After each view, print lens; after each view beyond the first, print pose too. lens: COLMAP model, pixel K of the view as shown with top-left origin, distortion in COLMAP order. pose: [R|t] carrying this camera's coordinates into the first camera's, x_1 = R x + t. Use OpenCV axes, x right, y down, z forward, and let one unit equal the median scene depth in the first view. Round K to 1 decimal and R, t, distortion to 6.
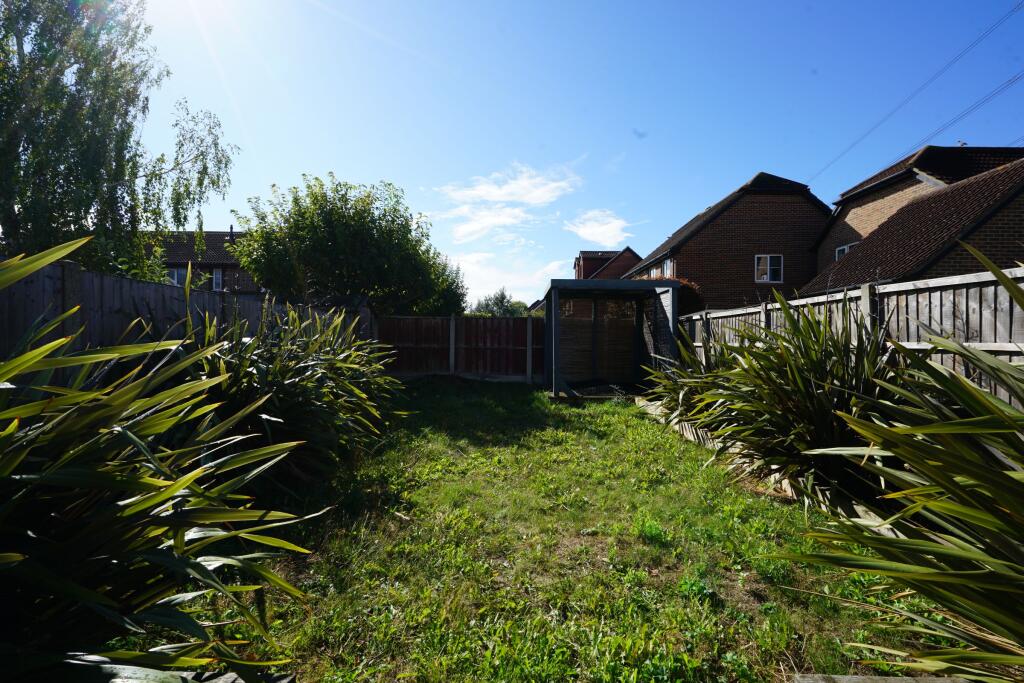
lens RADIAL K [[455.7, 0, 507.9], [0, 455.7, 342.4], [0, 0, 1]] dist [-0.001989, 0.001064]
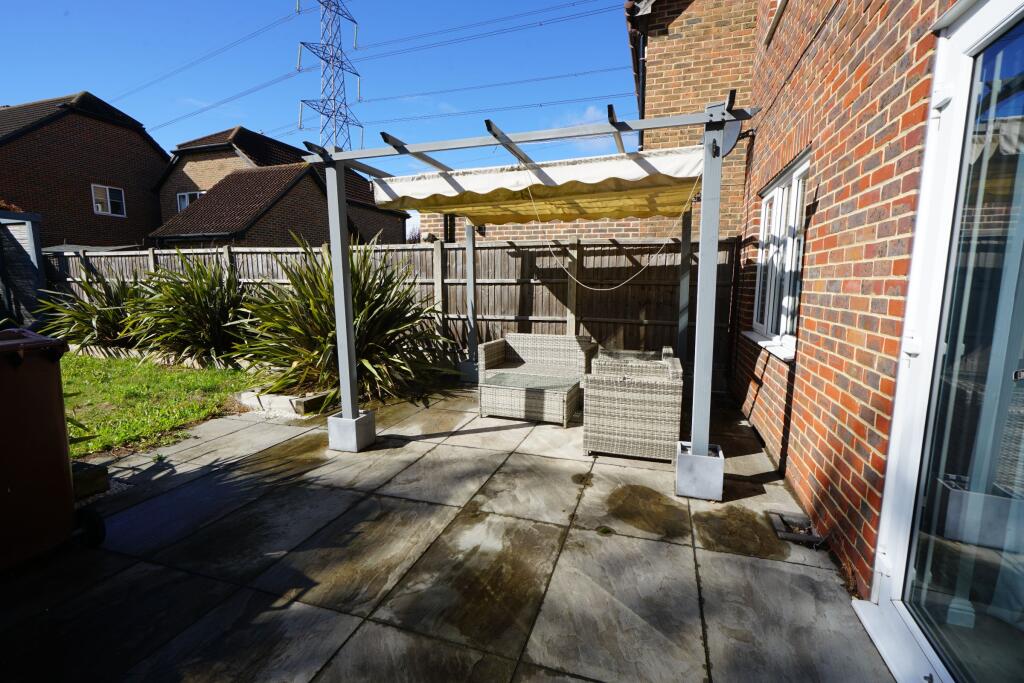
lens RADIAL K [[455.7, 0, 507.9], [0, 455.7, 342.4], [0, 0, 1]] dist [-0.001989, 0.001064]
pose [[0.307170, -0.134963, 0.942036, -0.284797], [-0.003112, 0.989745, 0.142813, -0.006100], [-0.951649, -0.046800, 0.303600, -0.286277]]
